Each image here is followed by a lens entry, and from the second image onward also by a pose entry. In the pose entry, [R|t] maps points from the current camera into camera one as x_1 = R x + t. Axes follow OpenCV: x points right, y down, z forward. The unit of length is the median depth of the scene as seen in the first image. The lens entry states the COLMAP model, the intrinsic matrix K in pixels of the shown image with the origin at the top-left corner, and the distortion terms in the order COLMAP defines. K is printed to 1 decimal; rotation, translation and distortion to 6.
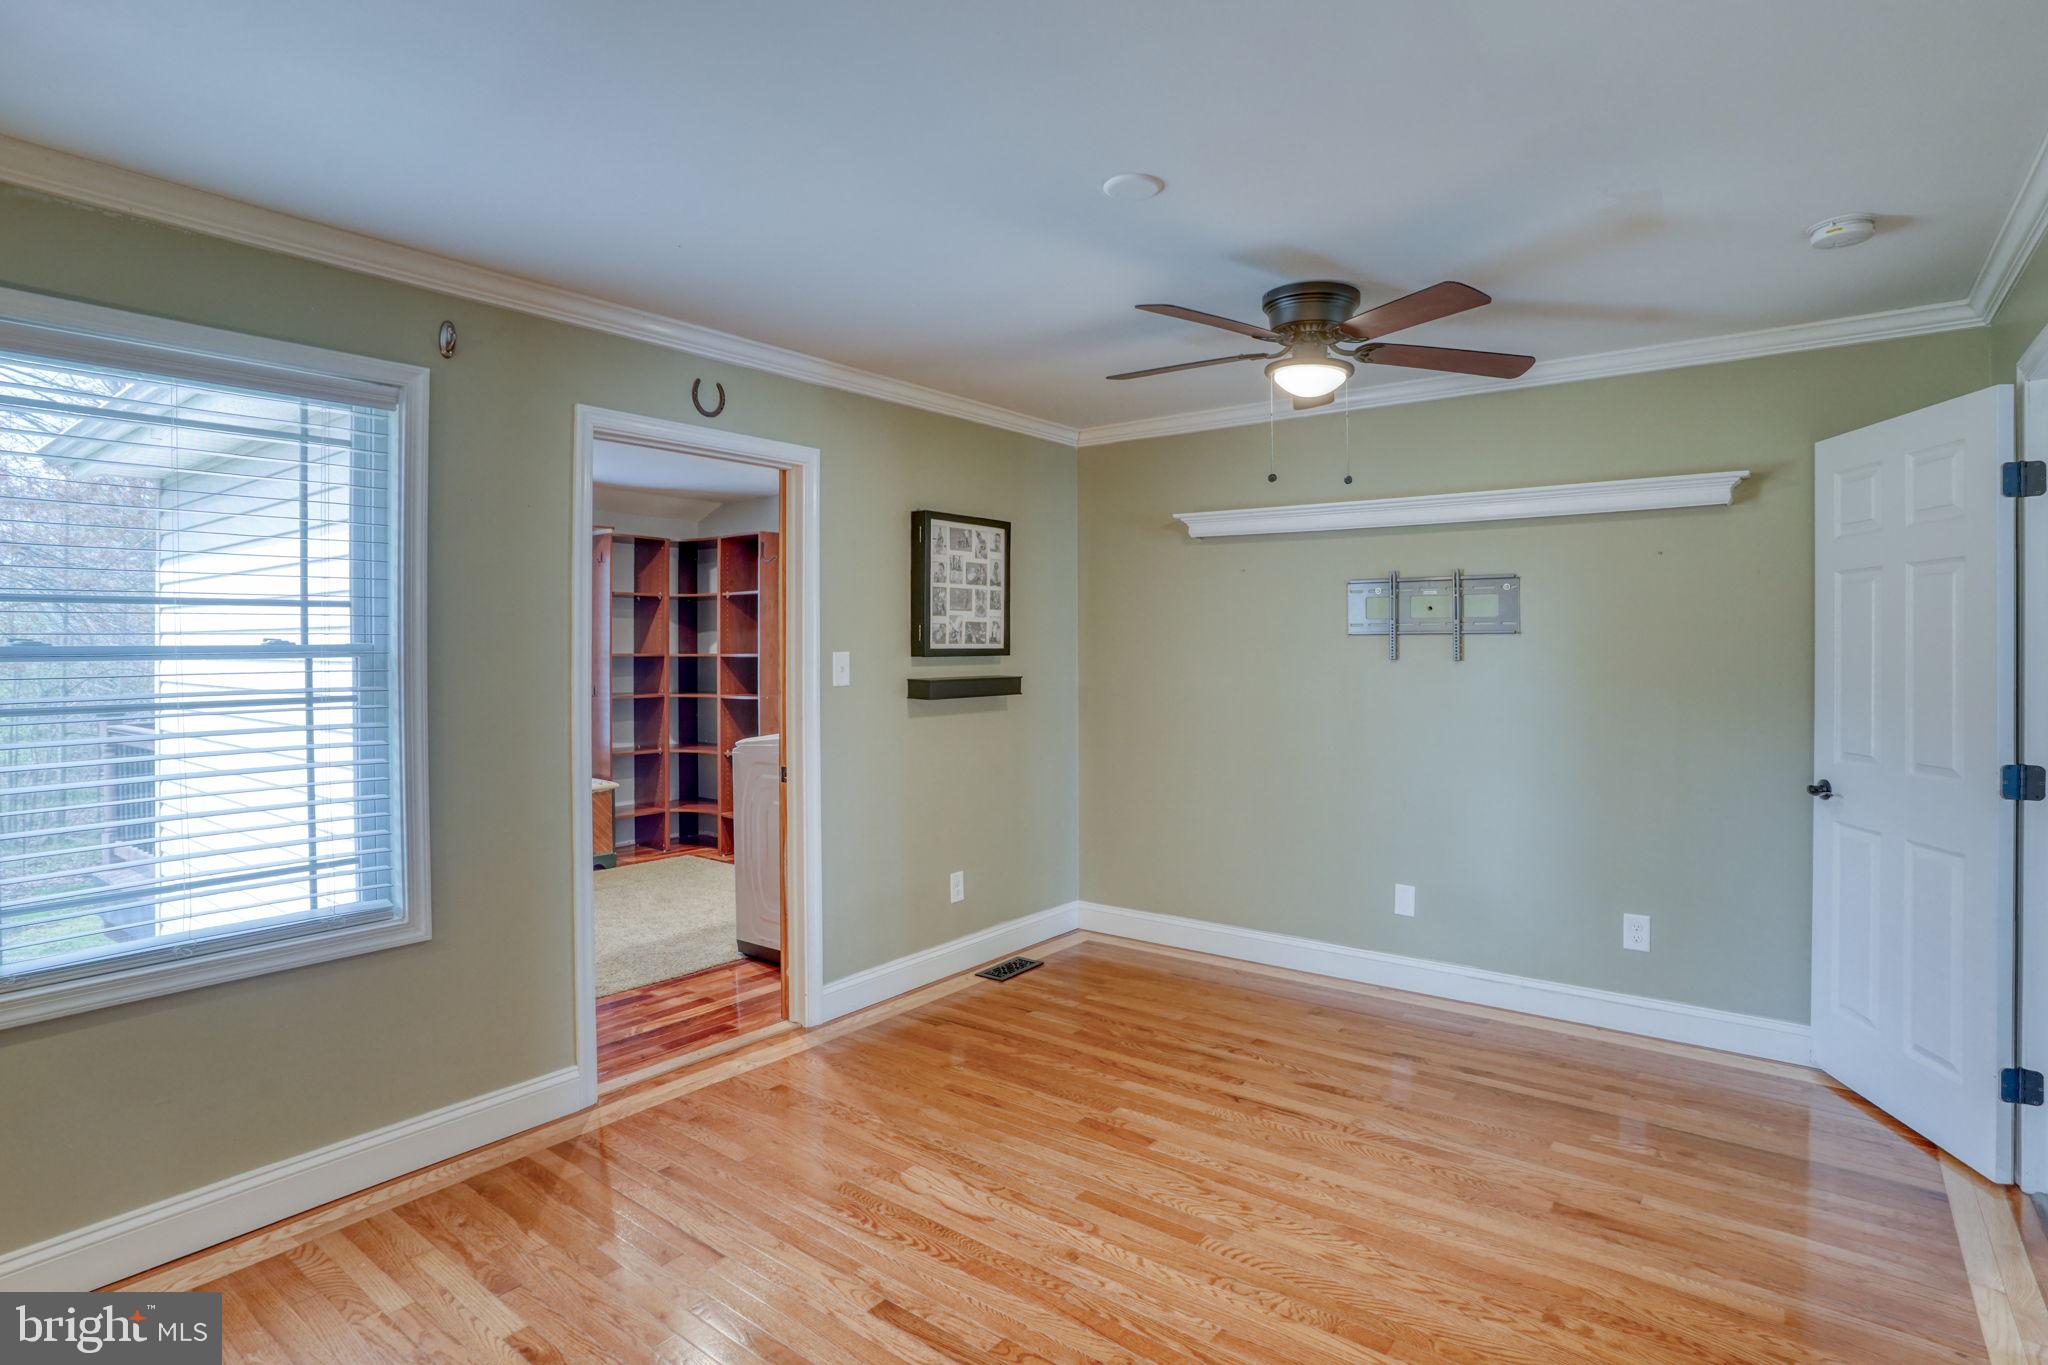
lens RADIAL K [[1061.8, 0, 1013.0], [0, 1061.8, 668.1], [0, 0, 1]] dist [-0.074249, 0.033941]
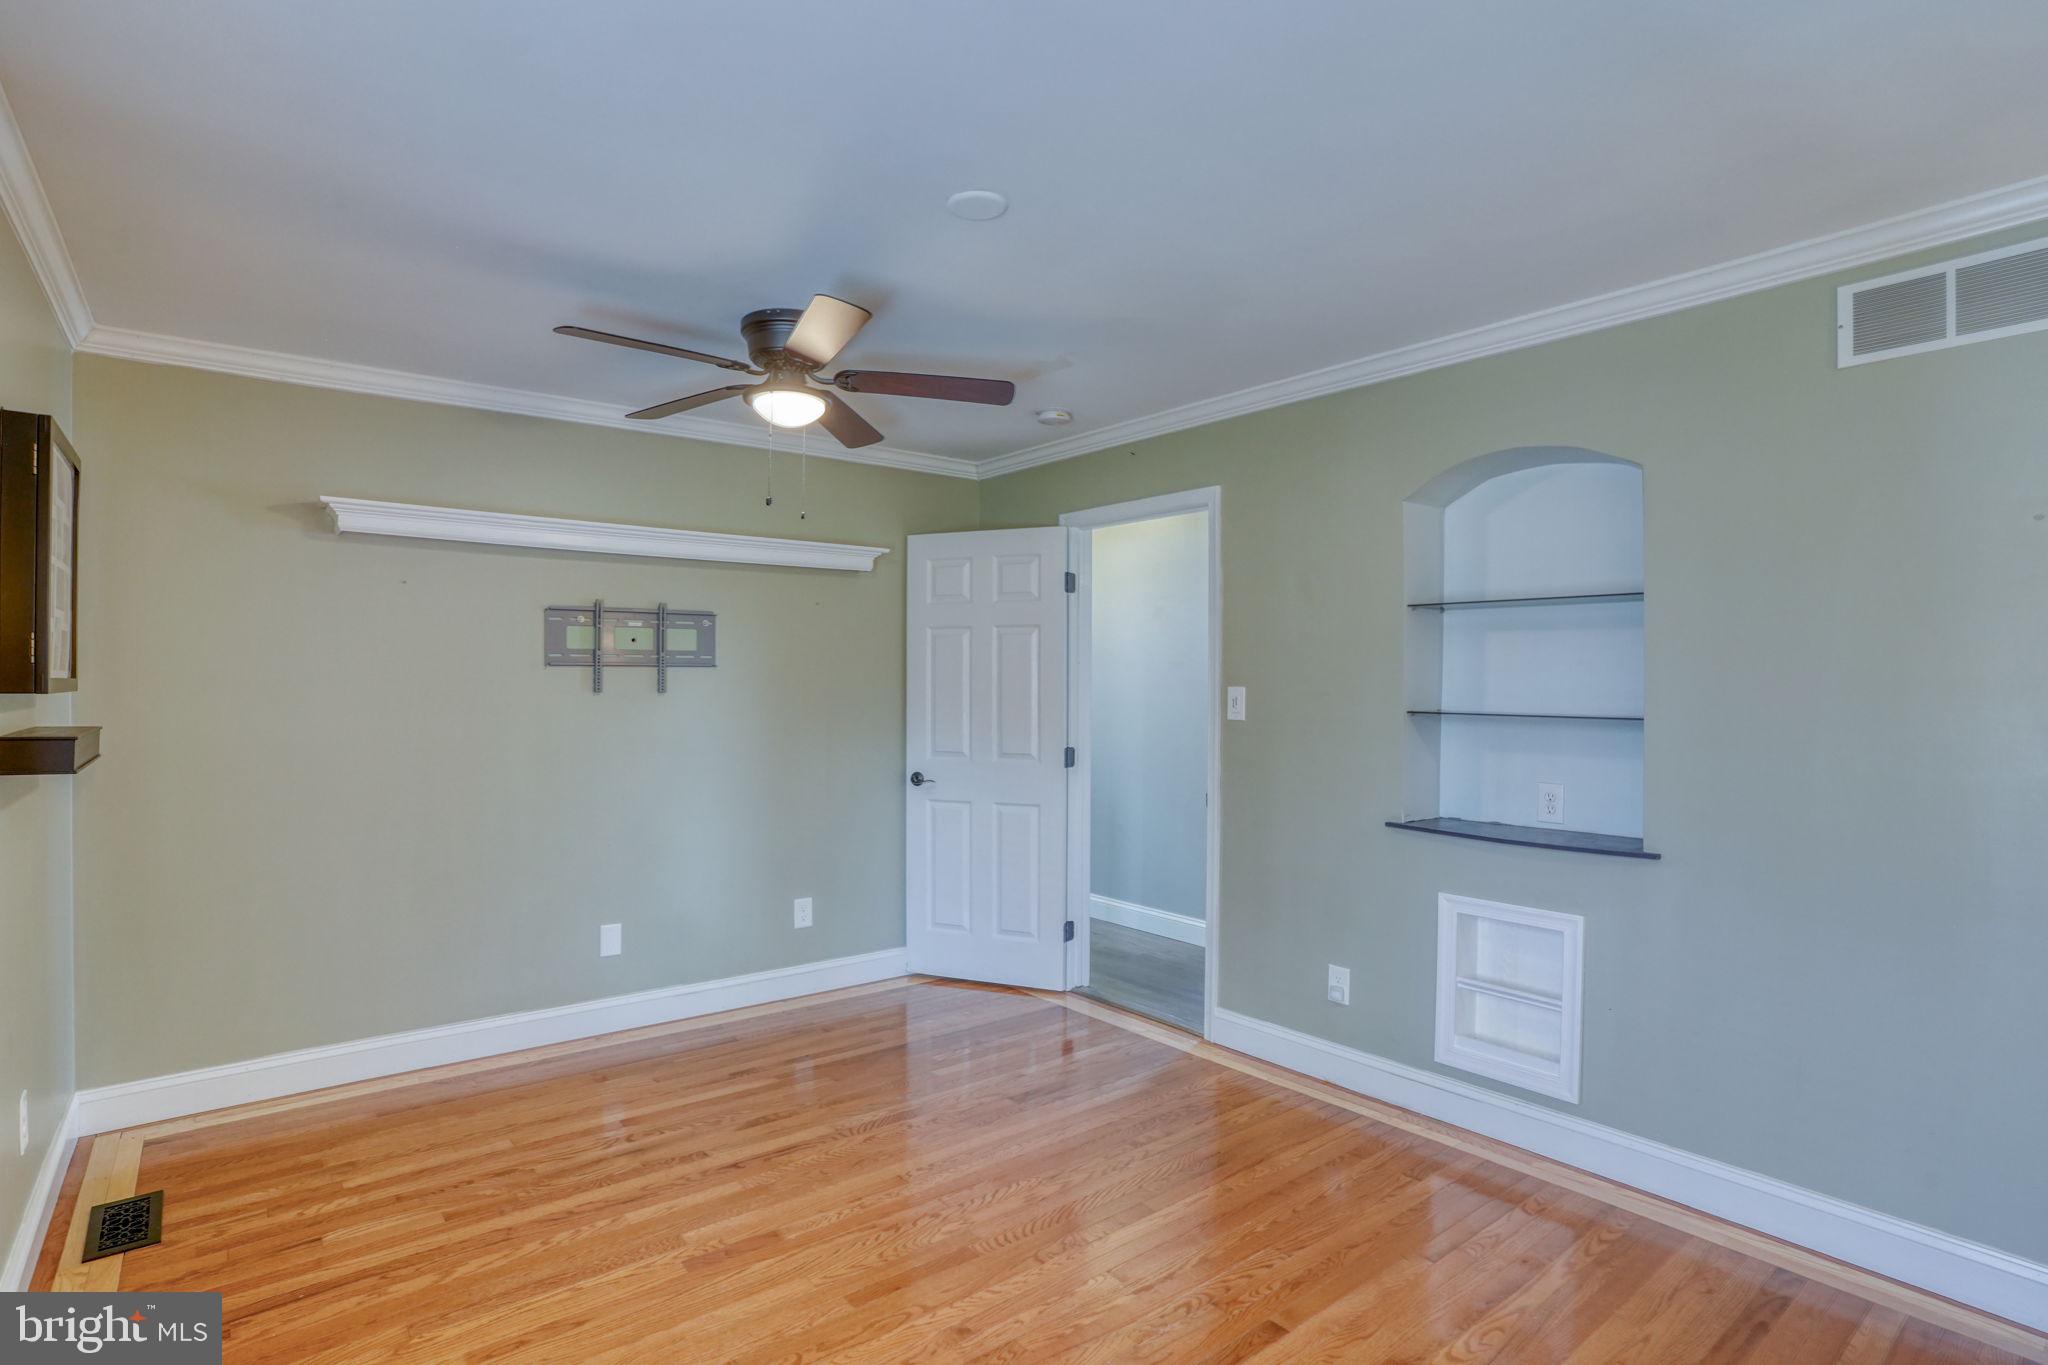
lens RADIAL K [[1017.5, 0, 1022.5], [0, 1017.5, 684.9], [0, 0, 1]] dist [-0.088549, 0.040214]
pose [[0.226506, 0.002215, 0.974007, -0.515976], [0.020705, 0.999761, -0.007088, 0.000591], [-0.973790, 0.021772, 0.226406, 0.488205]]
